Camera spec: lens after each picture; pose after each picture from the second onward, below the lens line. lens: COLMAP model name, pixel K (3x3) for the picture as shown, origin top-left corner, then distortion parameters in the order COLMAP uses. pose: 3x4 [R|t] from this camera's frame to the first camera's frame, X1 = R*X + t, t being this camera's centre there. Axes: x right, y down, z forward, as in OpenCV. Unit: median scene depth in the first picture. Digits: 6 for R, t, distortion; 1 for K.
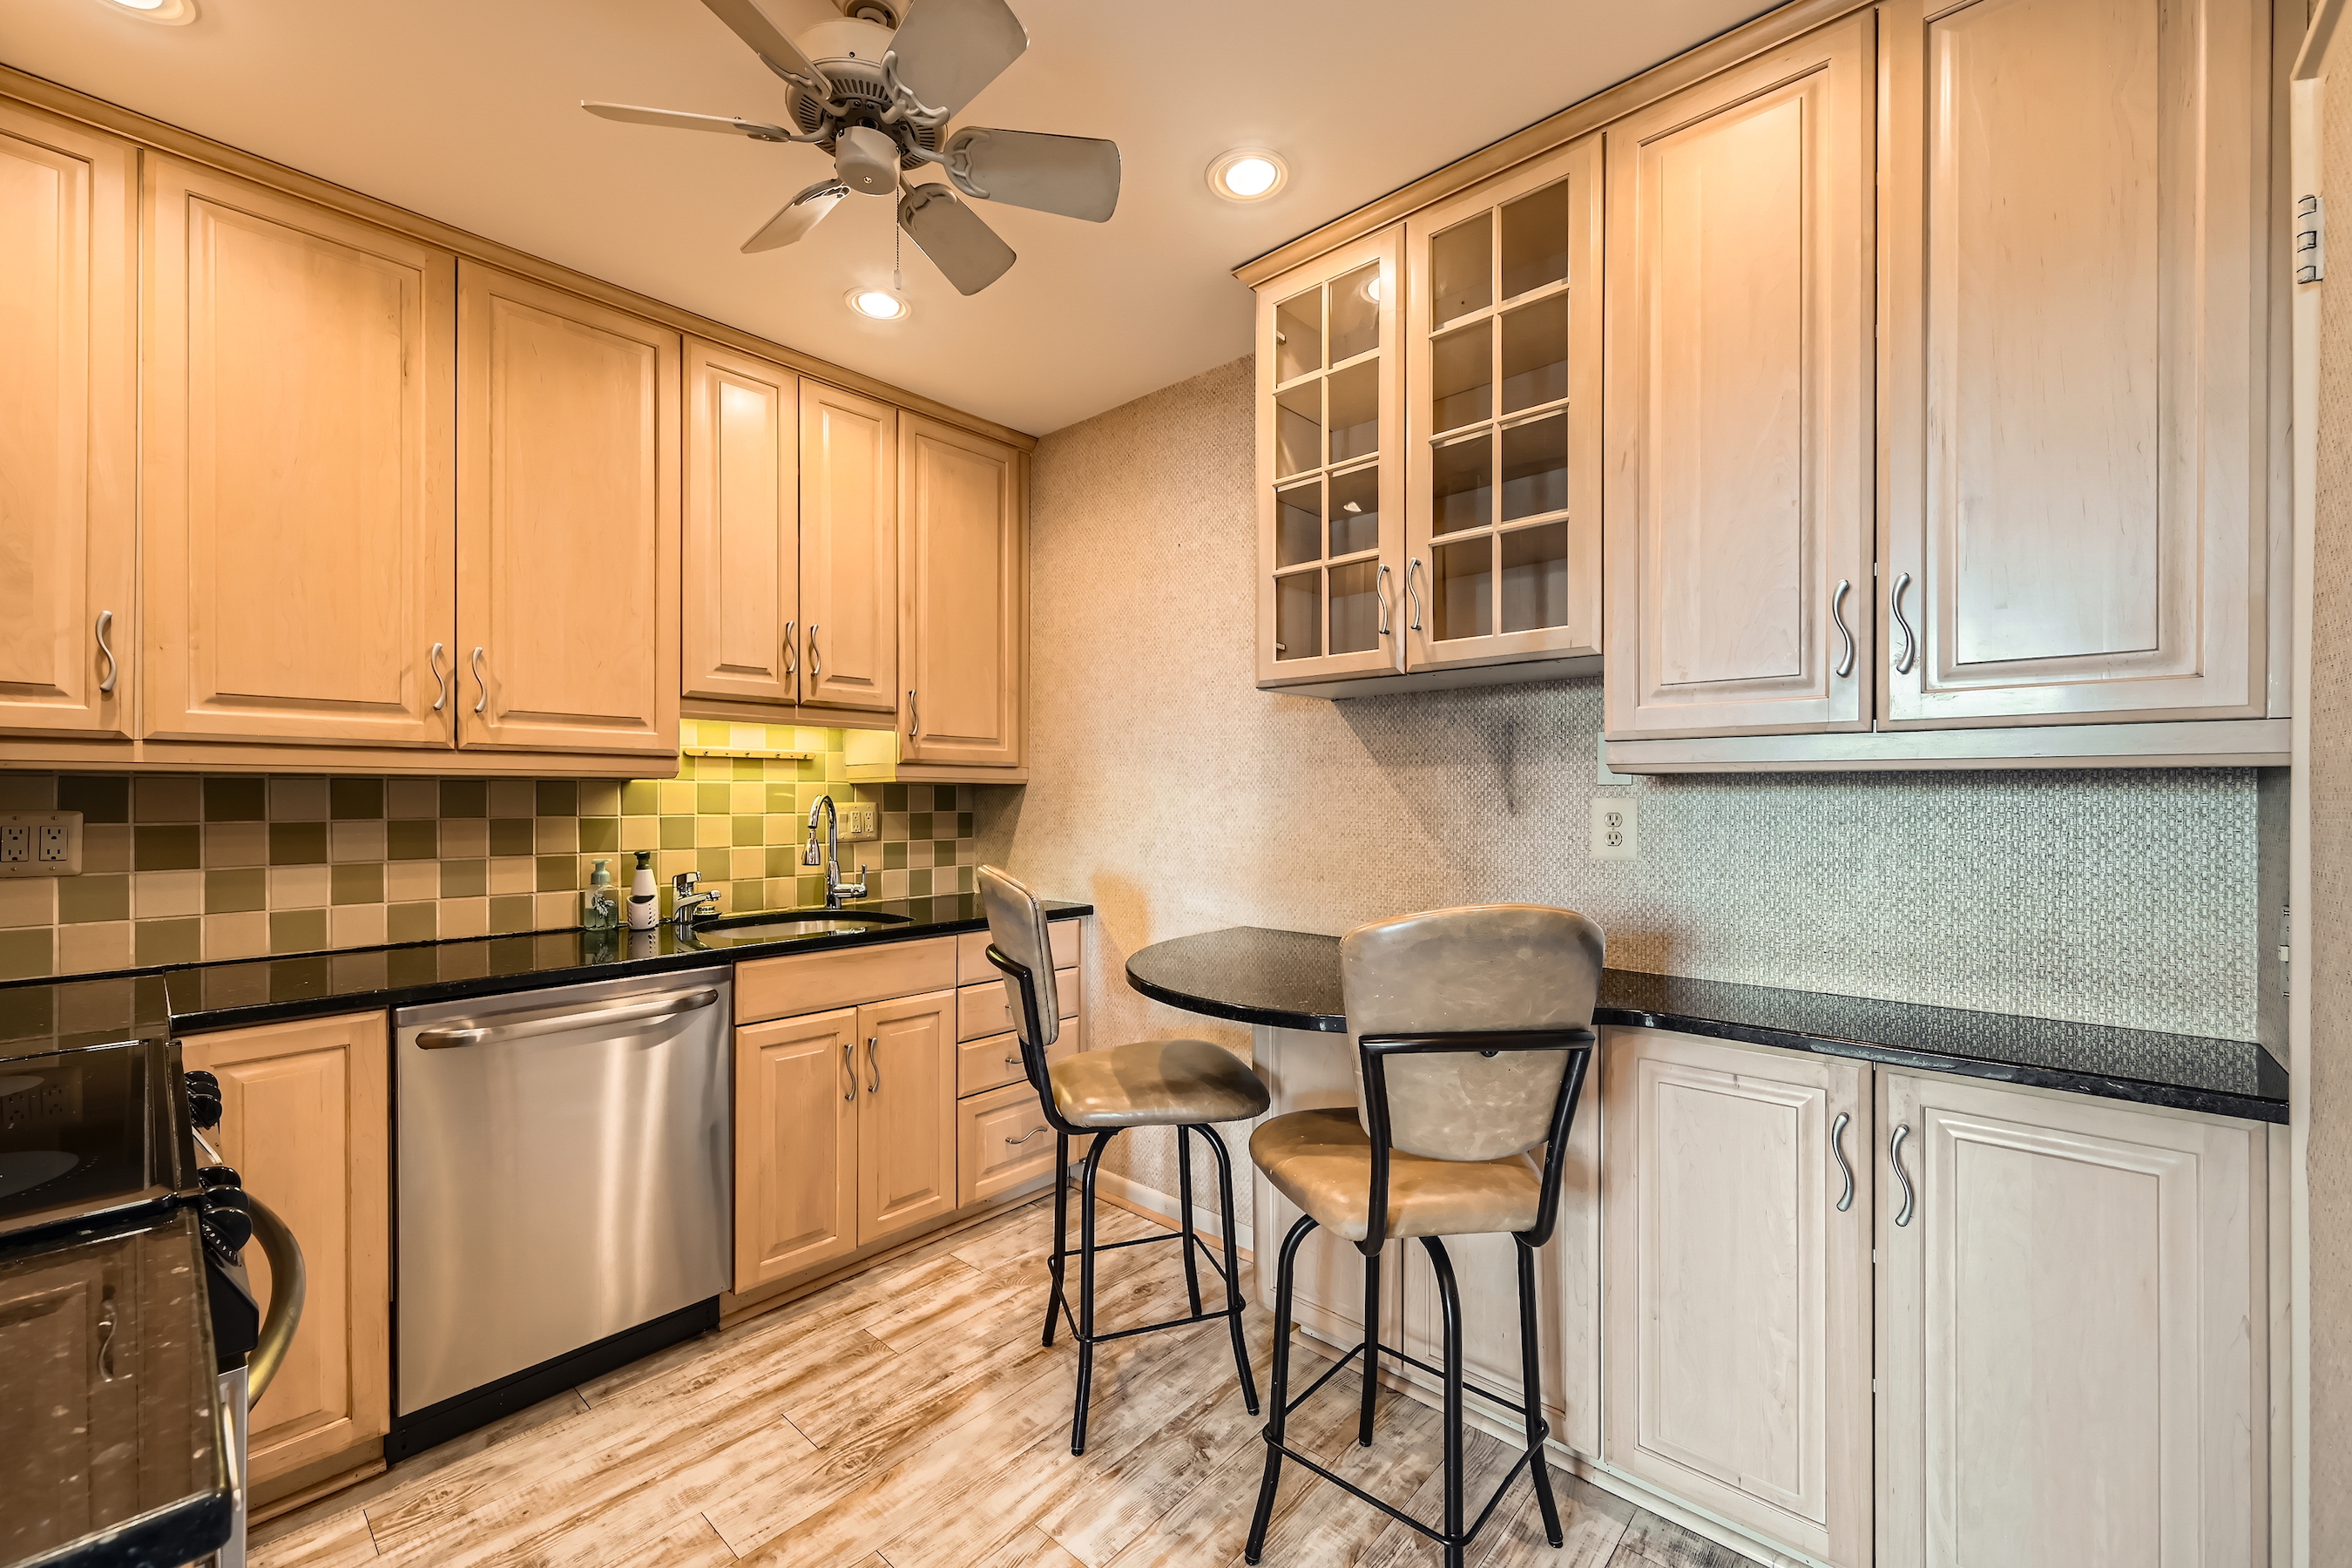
lens RADIAL K [[934.0, 0, 1174.4], [0, 934.0, 796.1], [0, 0, 1]] dist [0.000072, -0.000231]
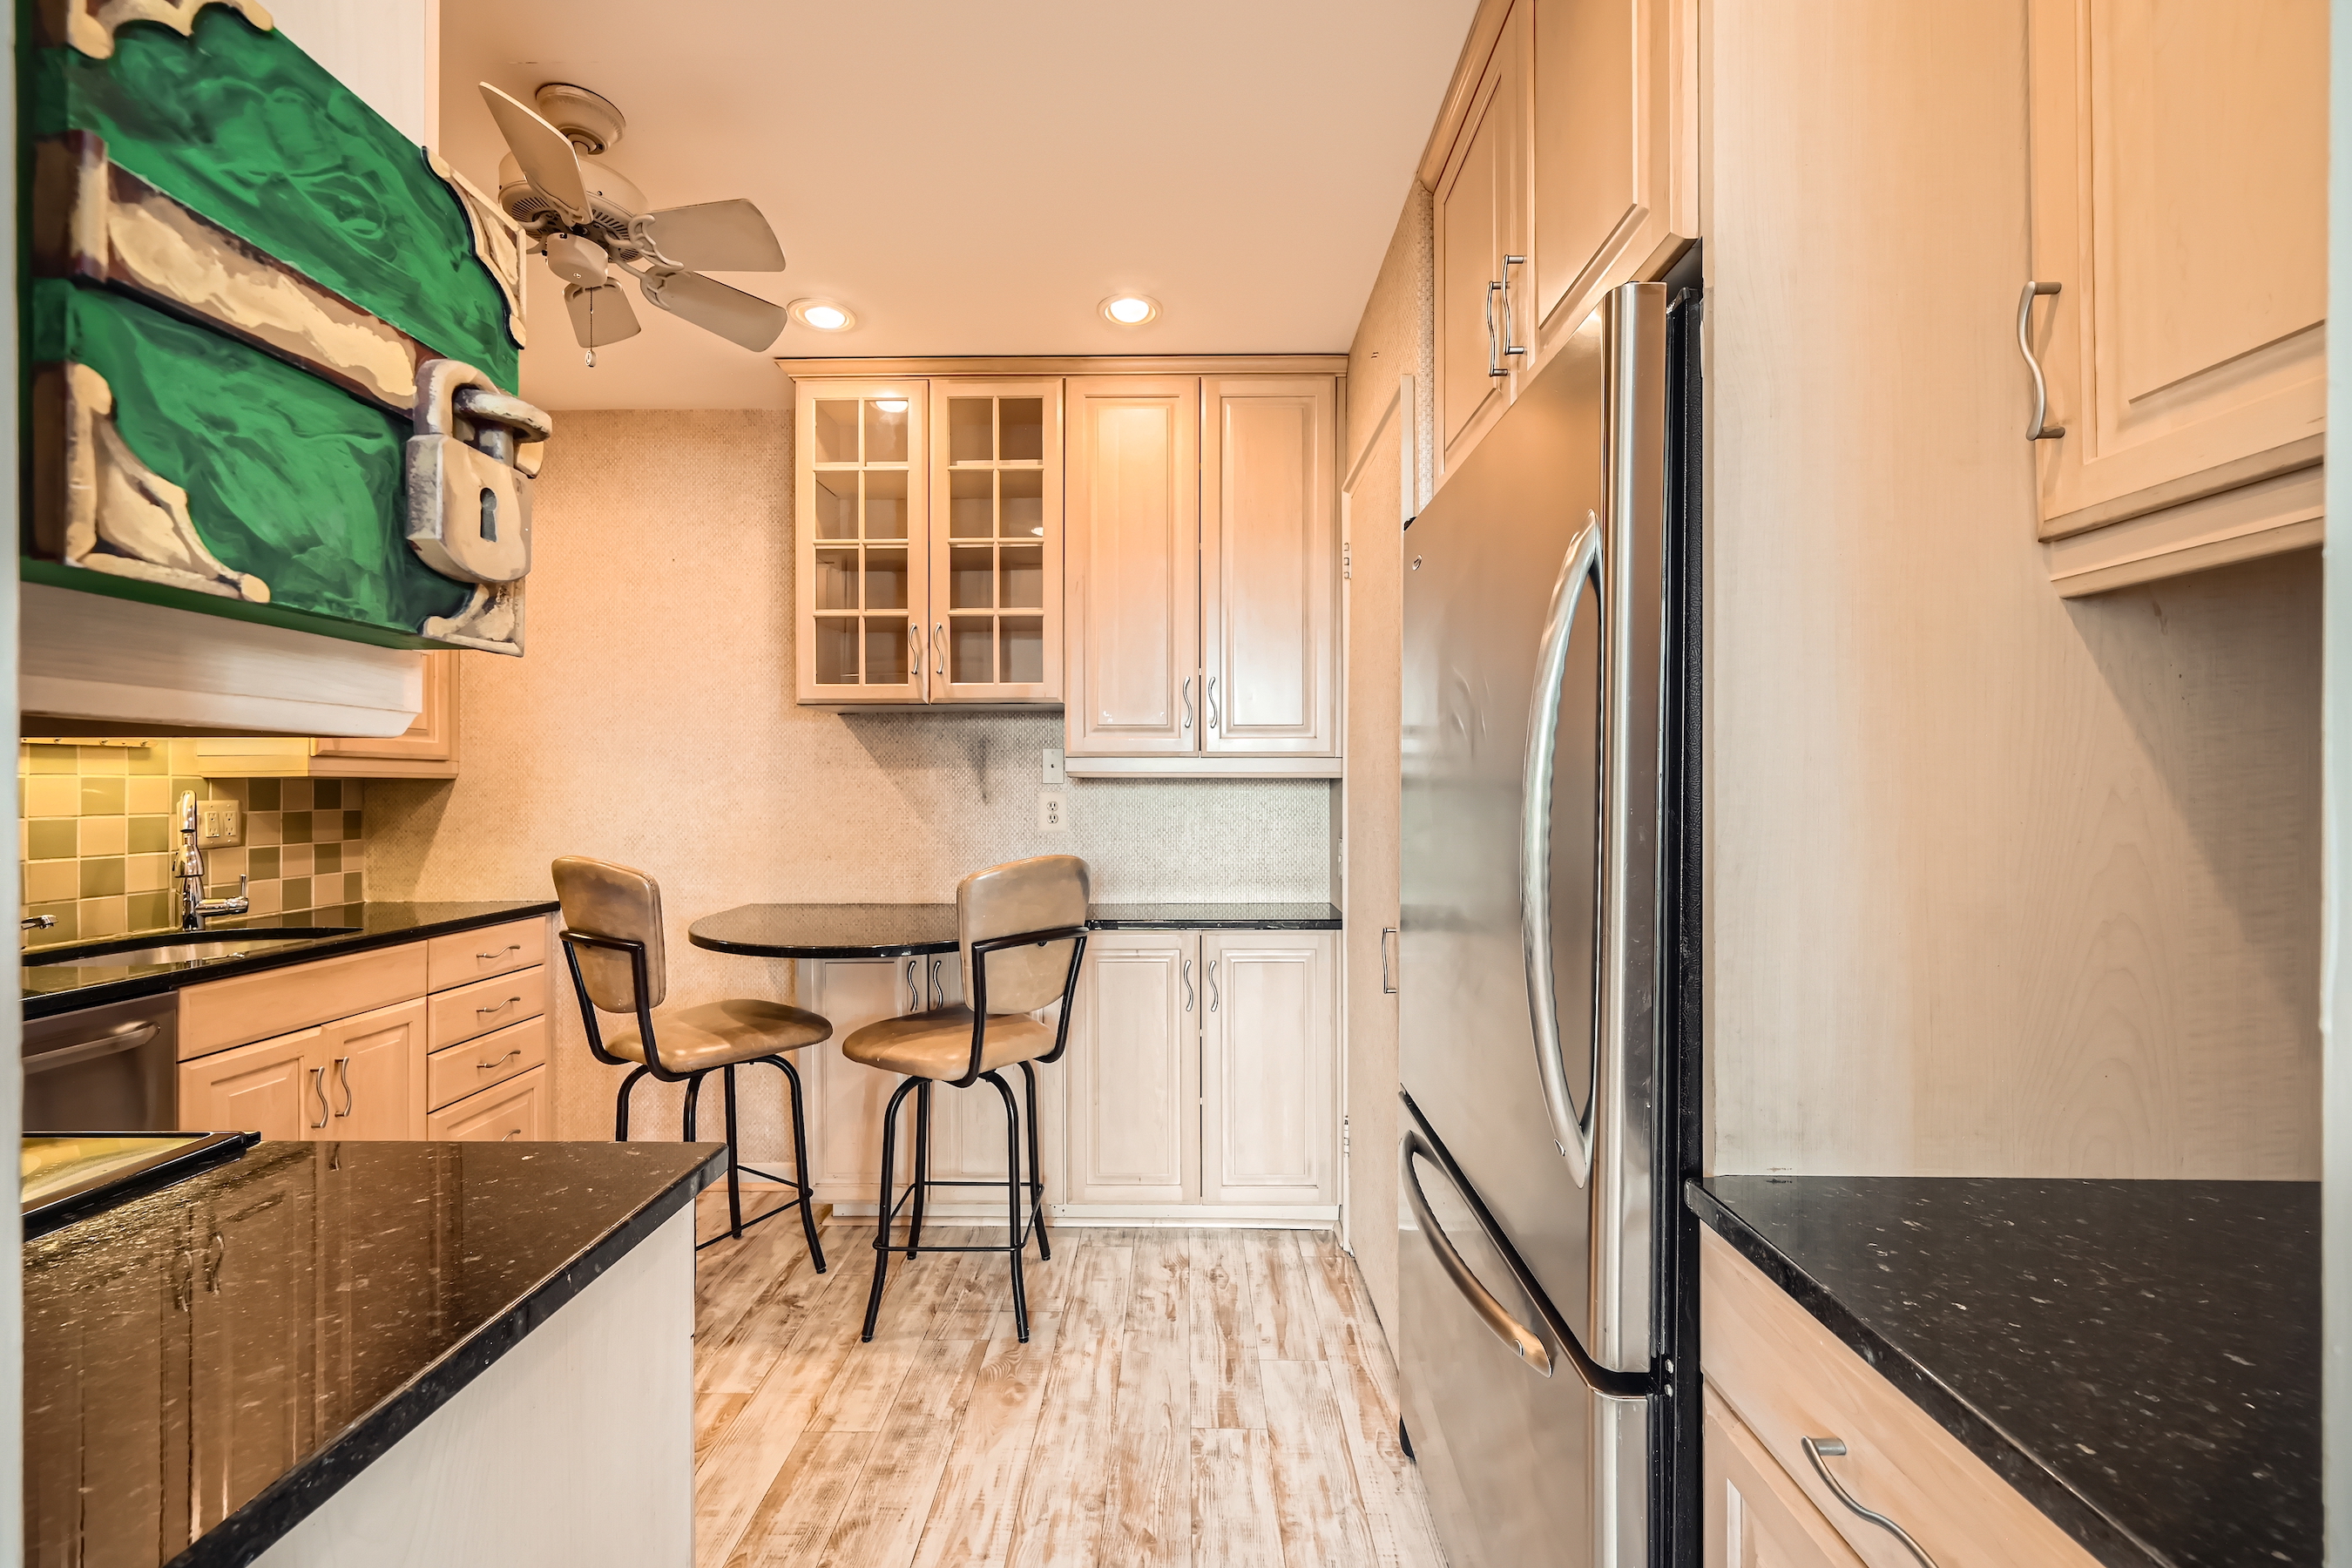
lens RADIAL K [[934.0, 0, 1170.4], [0, 934.0, 781.9], [0, 0, 1]] dist [0.000072, -0.000231]
pose [[0.751415, 0.001250, 0.659829, -0.405661], [0.001767, 0.999991, -0.003907, -0.008206], [-0.659827, 0.004101, 0.751406, -0.287210]]
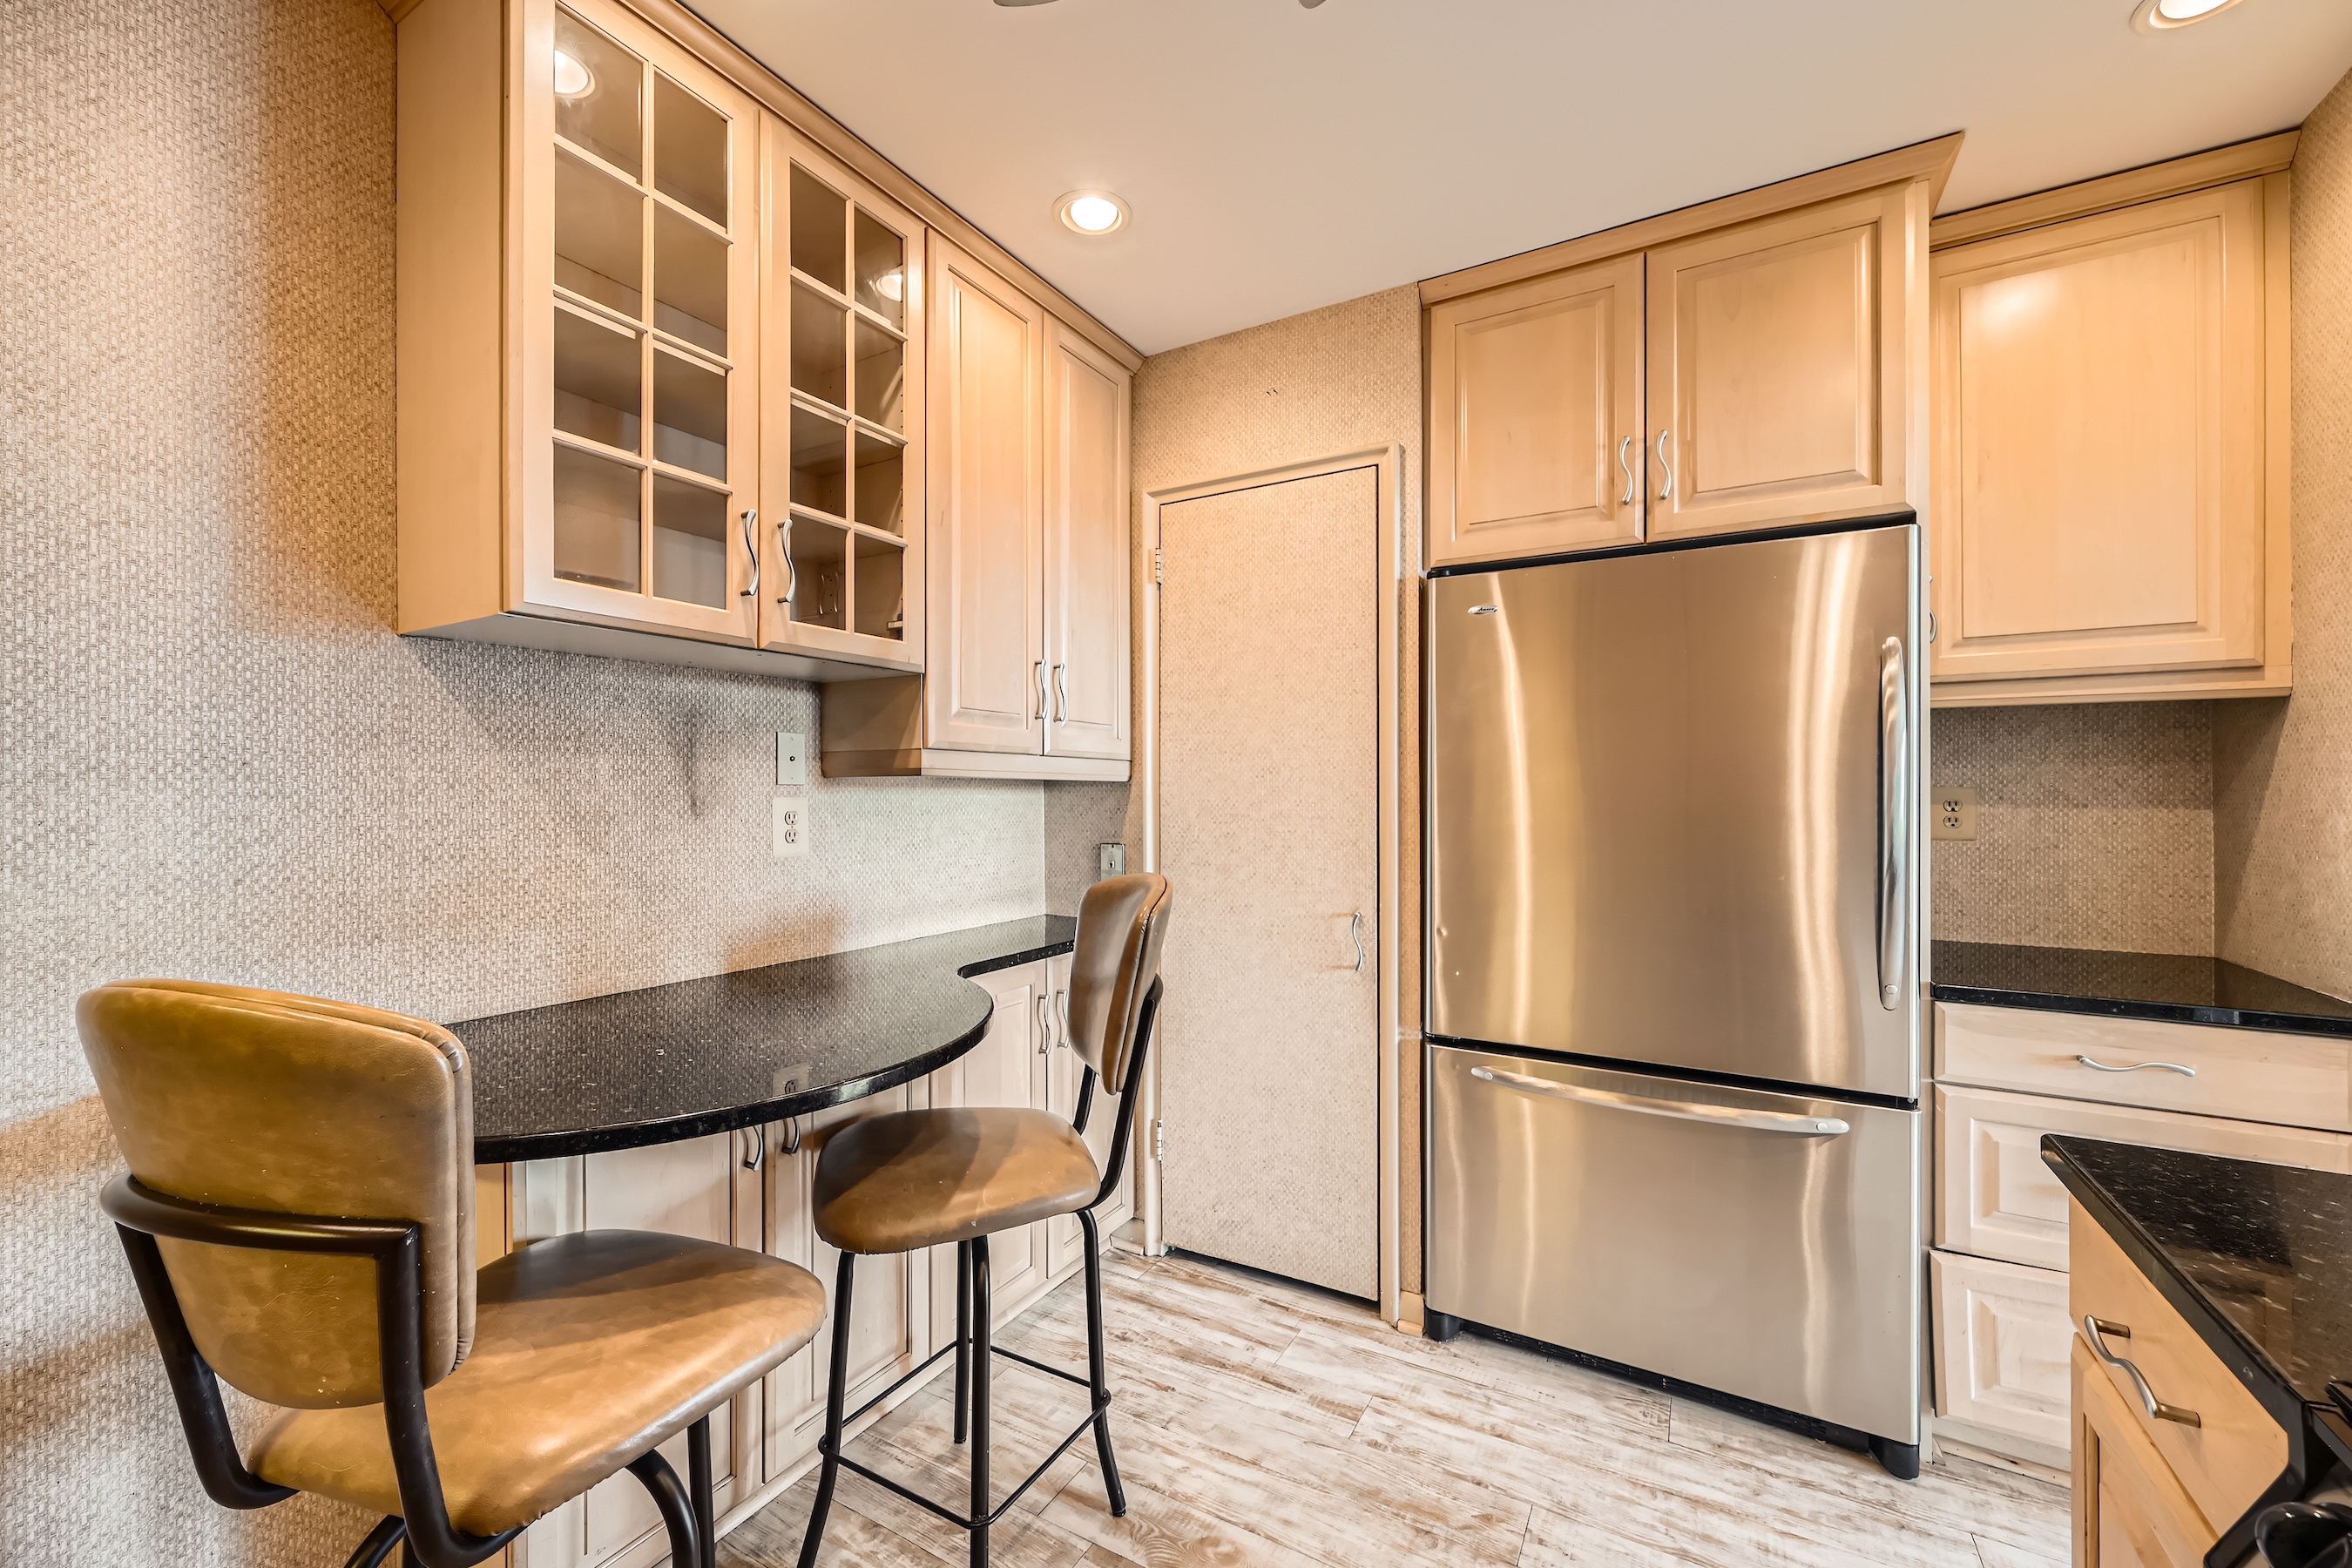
lens RADIAL K [[934.0, 0, 1177.8], [0, 934.0, 789.3], [0, 0, 1]] dist [0.000072, -0.000231]
pose [[-0.213099, 0.004578, 0.977020, -0.651948], [0.000014, 0.999989, -0.004682, -0.001759], [-0.977031, -0.000984, -0.213097, 0.818432]]
